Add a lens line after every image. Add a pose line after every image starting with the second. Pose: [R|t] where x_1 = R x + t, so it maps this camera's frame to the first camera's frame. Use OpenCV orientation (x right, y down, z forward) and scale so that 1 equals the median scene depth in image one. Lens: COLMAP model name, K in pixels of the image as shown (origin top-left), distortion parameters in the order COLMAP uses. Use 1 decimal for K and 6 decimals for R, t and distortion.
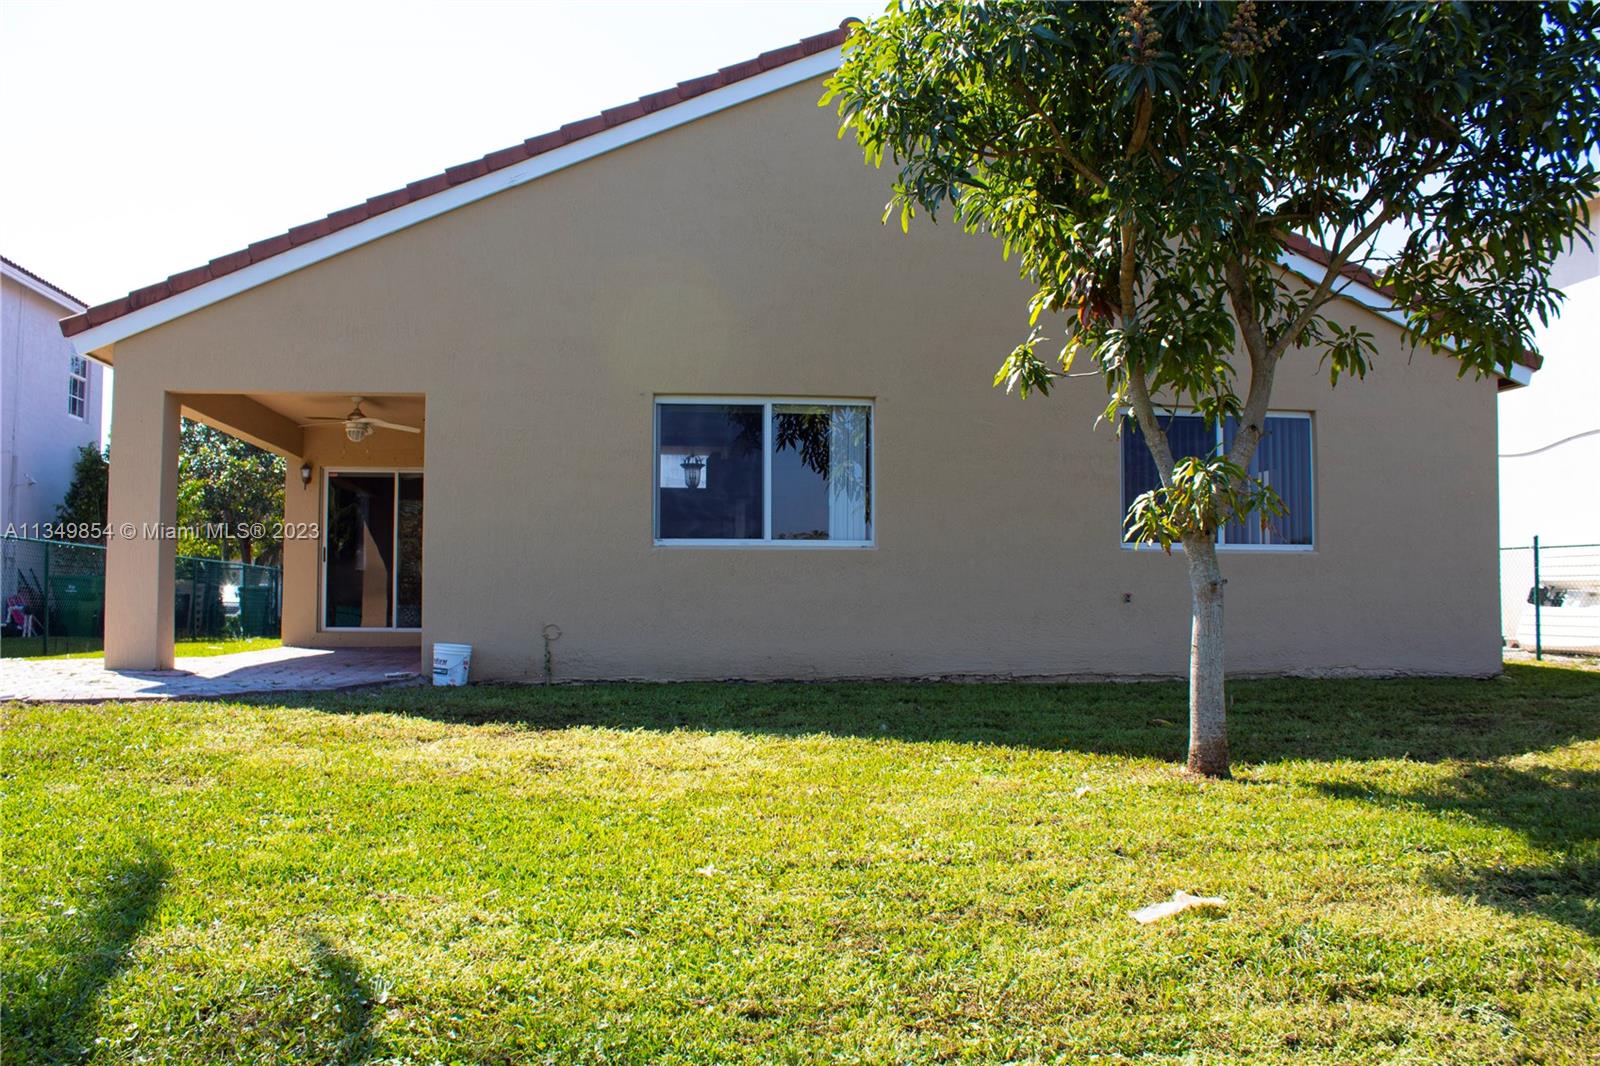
lens RADIAL K [[1322.4, 0, 801.0], [0, 1322.4, 532.9], [0, 0, 1]] dist [-0.146078, 0.096188]
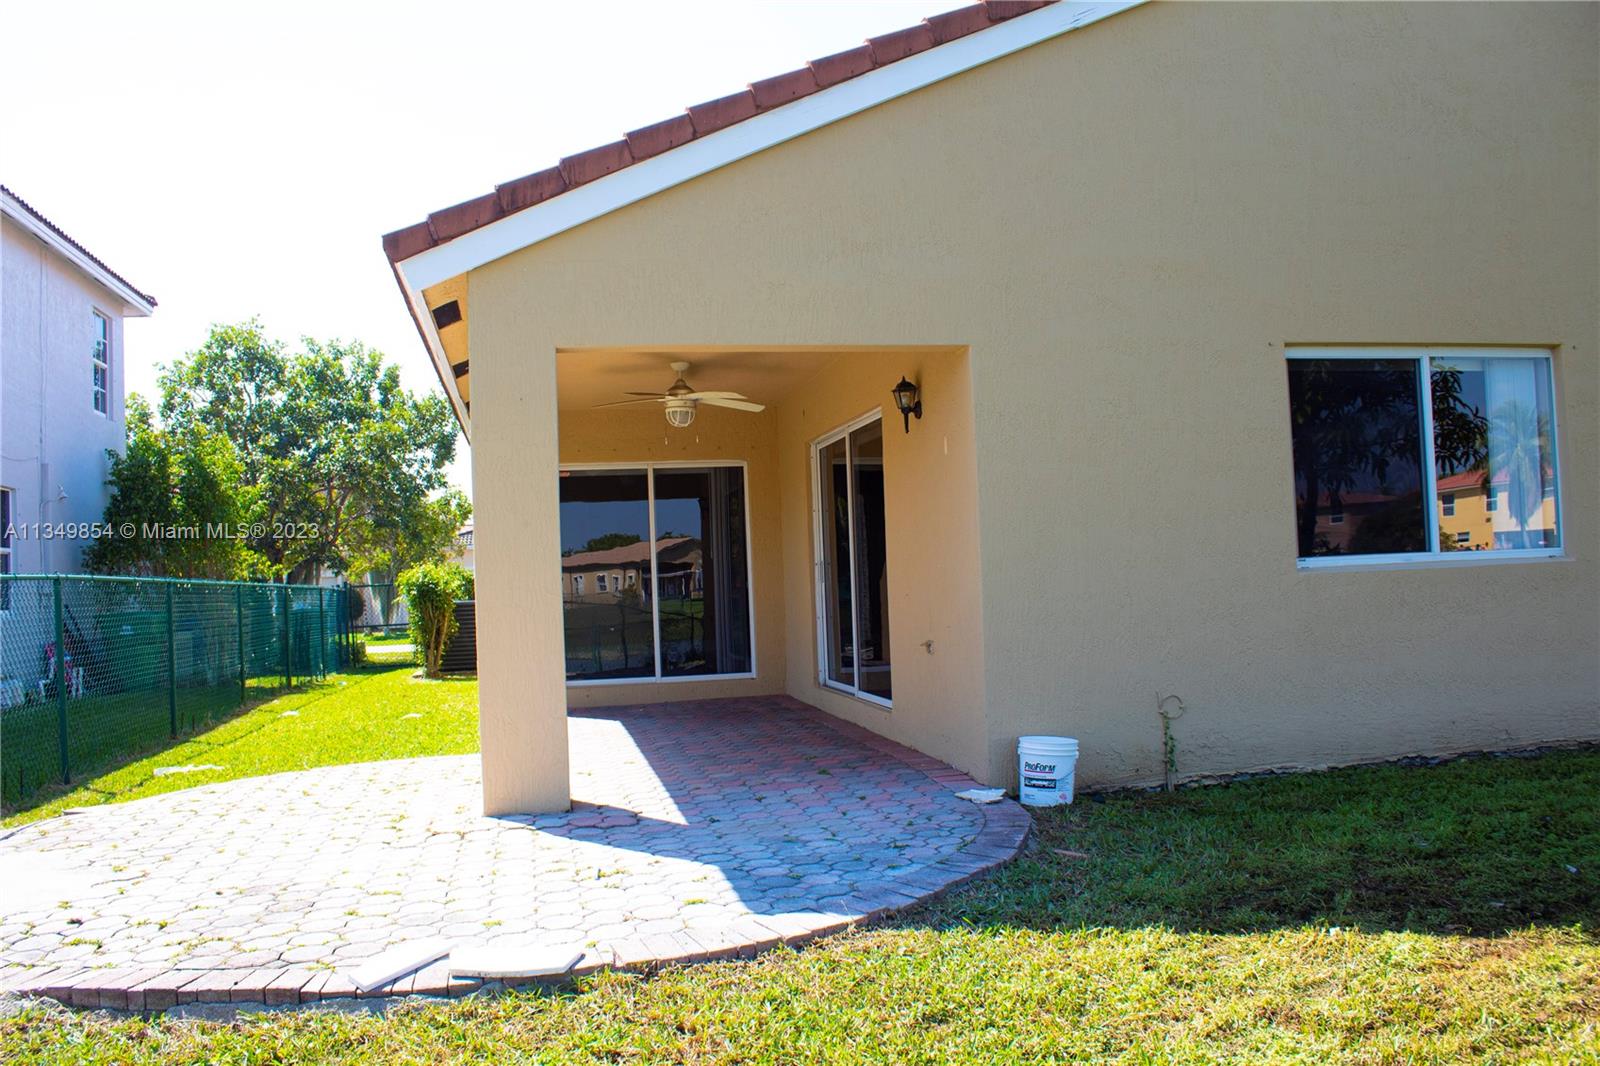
lens RADIAL K [[1322.4, 0, 804.0], [0, 1322.4, 538.8], [0, 0, 1]] dist [-0.146078, 0.096188]
pose [[0.996703, -0.037164, 0.072128, -0.412973], [0.035656, 0.999120, 0.022085, -0.029525], [-0.072886, -0.019440, 0.997151, 0.359210]]
